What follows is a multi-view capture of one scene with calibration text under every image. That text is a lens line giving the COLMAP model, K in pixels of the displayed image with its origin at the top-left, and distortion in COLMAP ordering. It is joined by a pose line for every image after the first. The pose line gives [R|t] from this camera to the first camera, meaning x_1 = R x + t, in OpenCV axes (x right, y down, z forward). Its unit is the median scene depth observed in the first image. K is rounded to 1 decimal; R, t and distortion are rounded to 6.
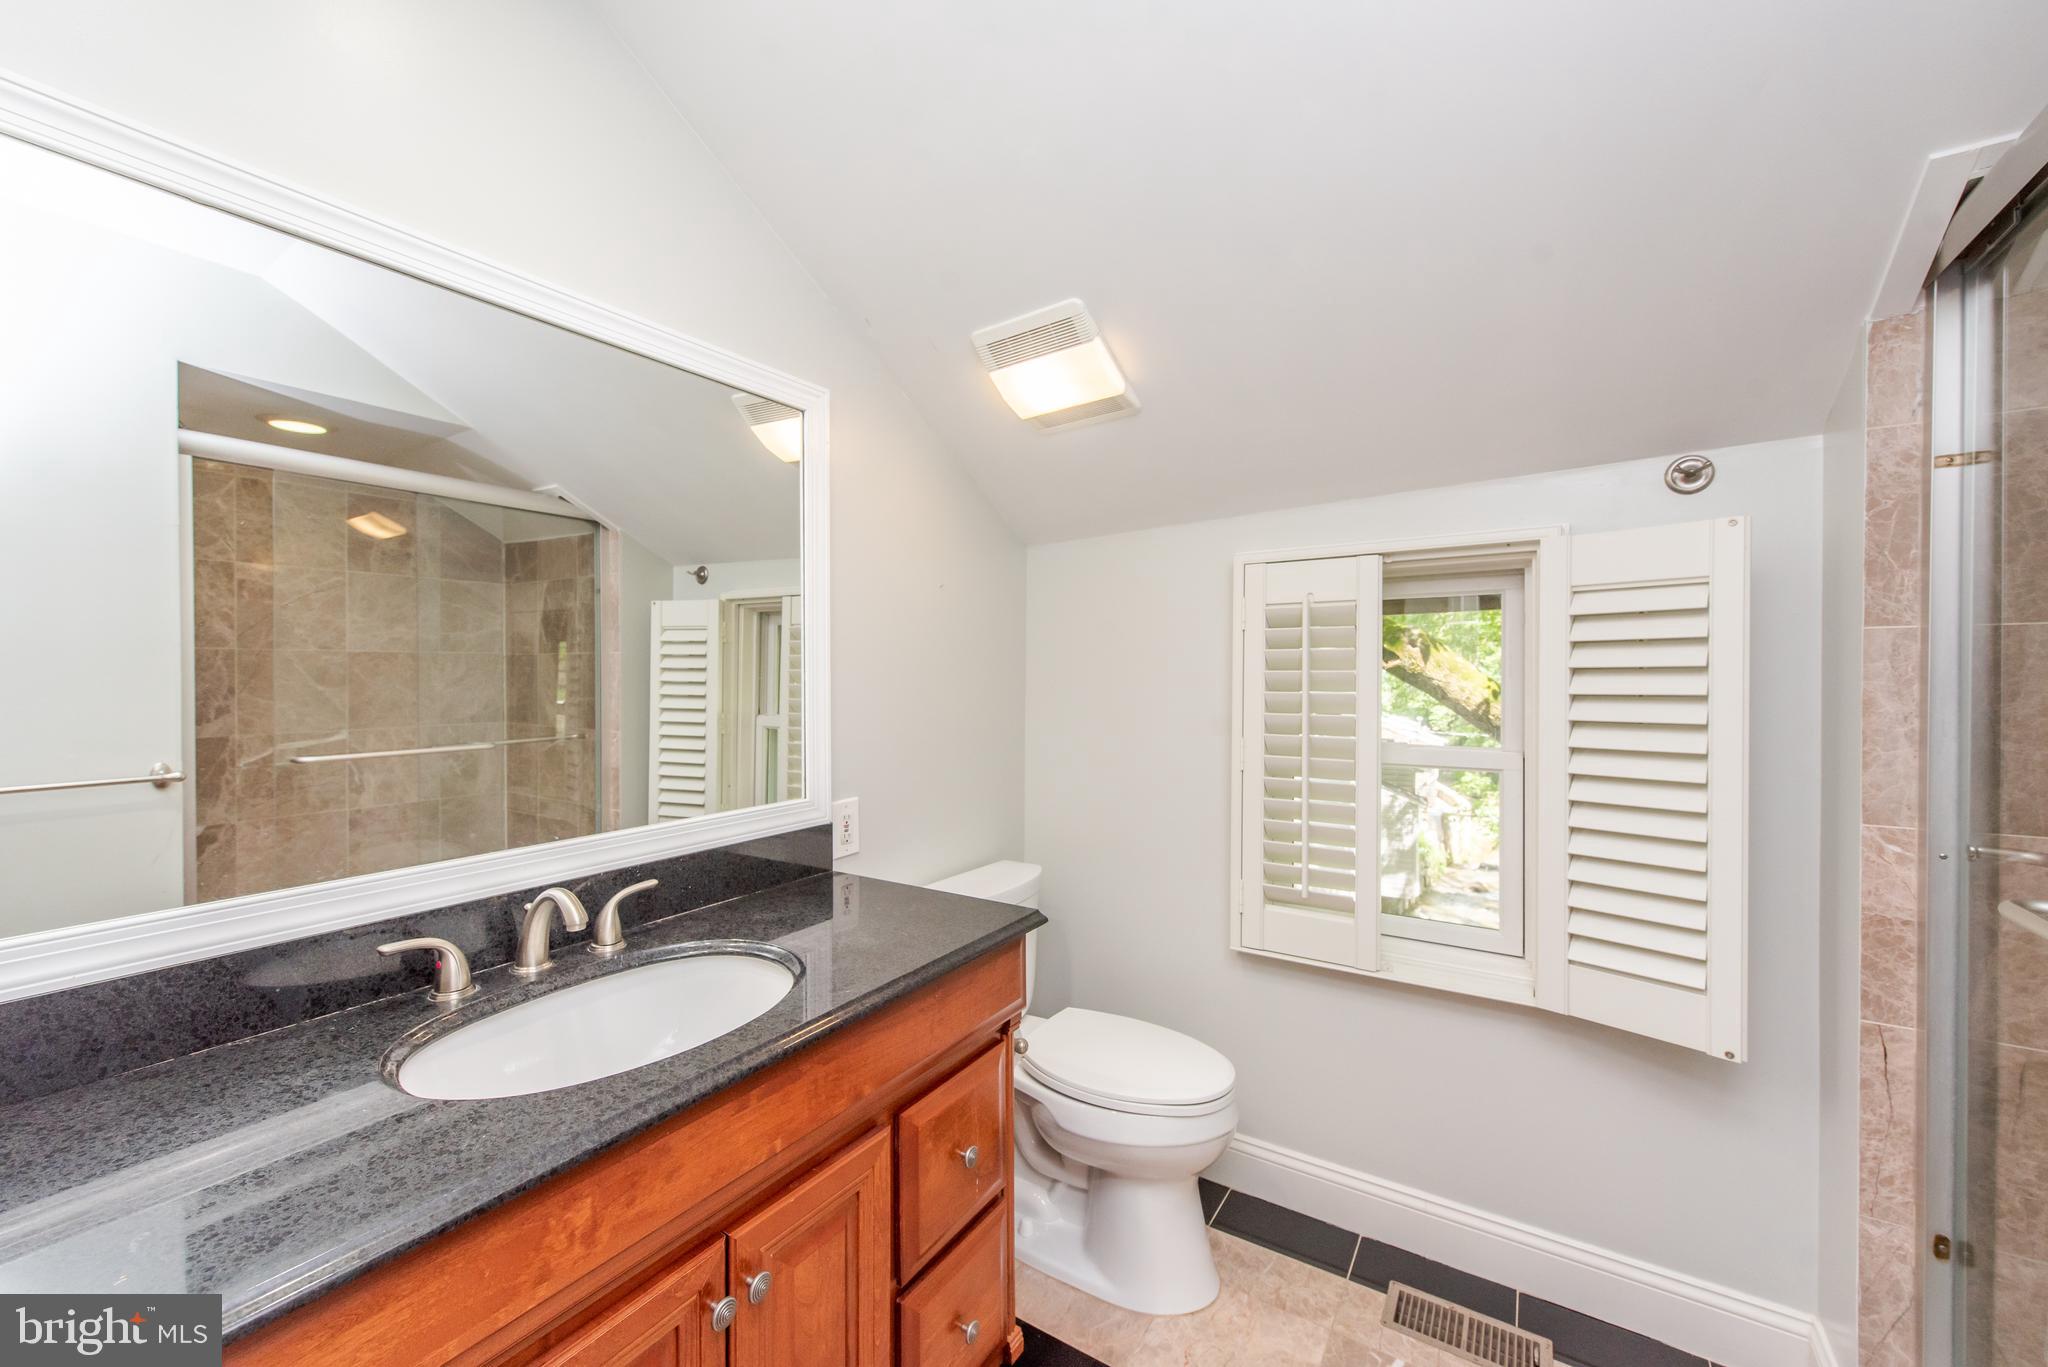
lens RADIAL K [[804.4, 0, 1025.3], [0, 804.4, 678.4], [0, 0, 1]] dist [0.010073, -0.002002]
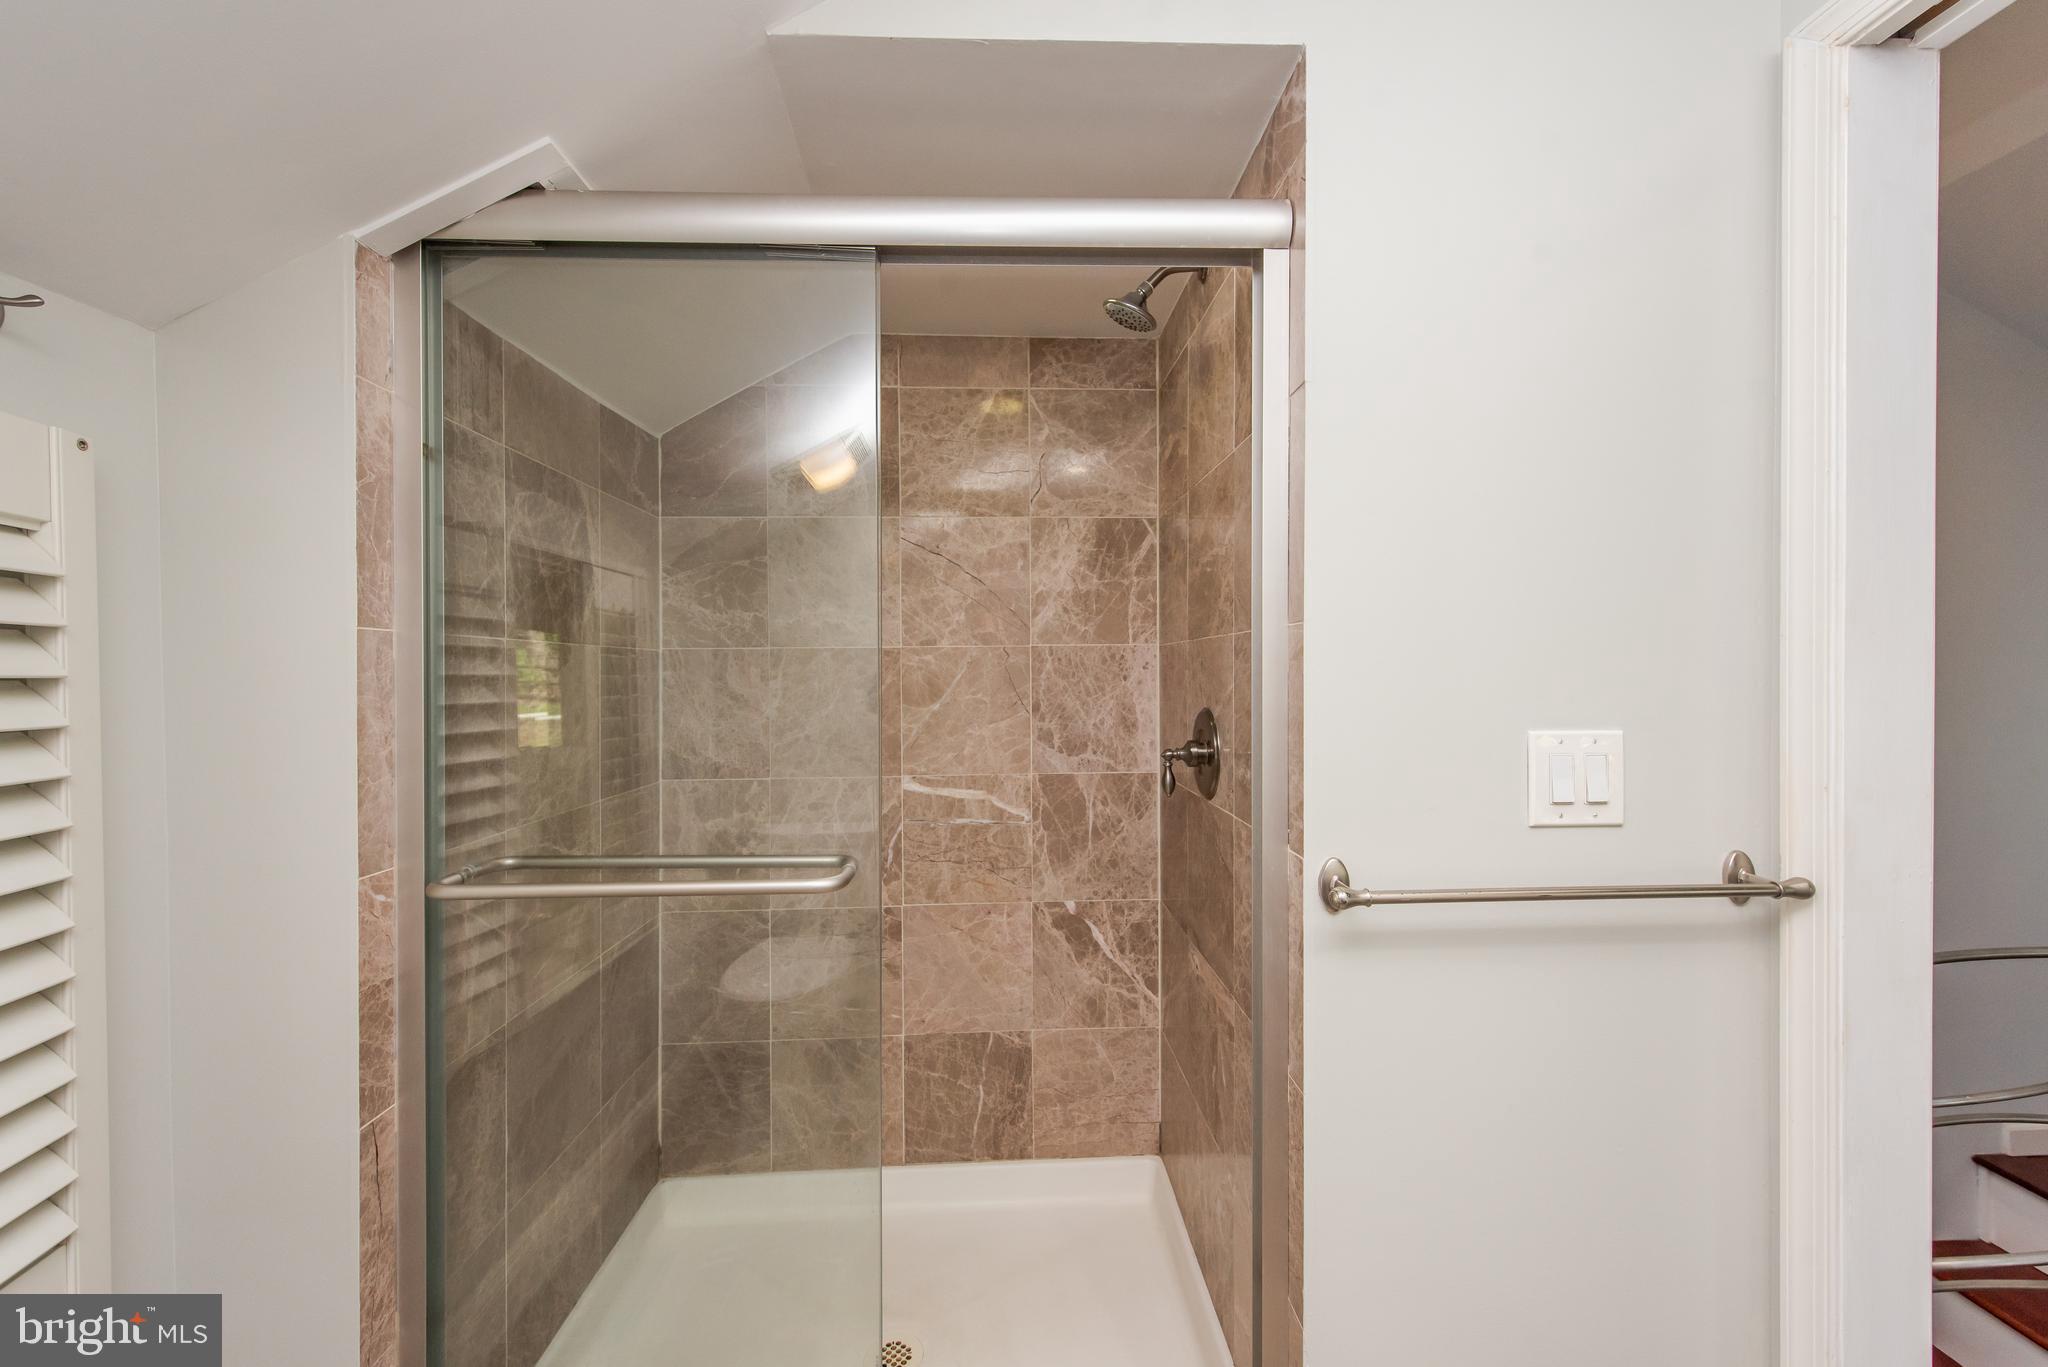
lens RADIAL K [[804.4, 0, 1024.3], [0, 804.4, 677.9], [0, 0, 1]] dist [0.010073, -0.002002]
pose [[-0.576265, -0.001451, 0.817262, 0.021996], [0.010506, 0.999903, 0.009183, -0.014677], [-0.817196, 0.013878, -0.576193, 0.933705]]
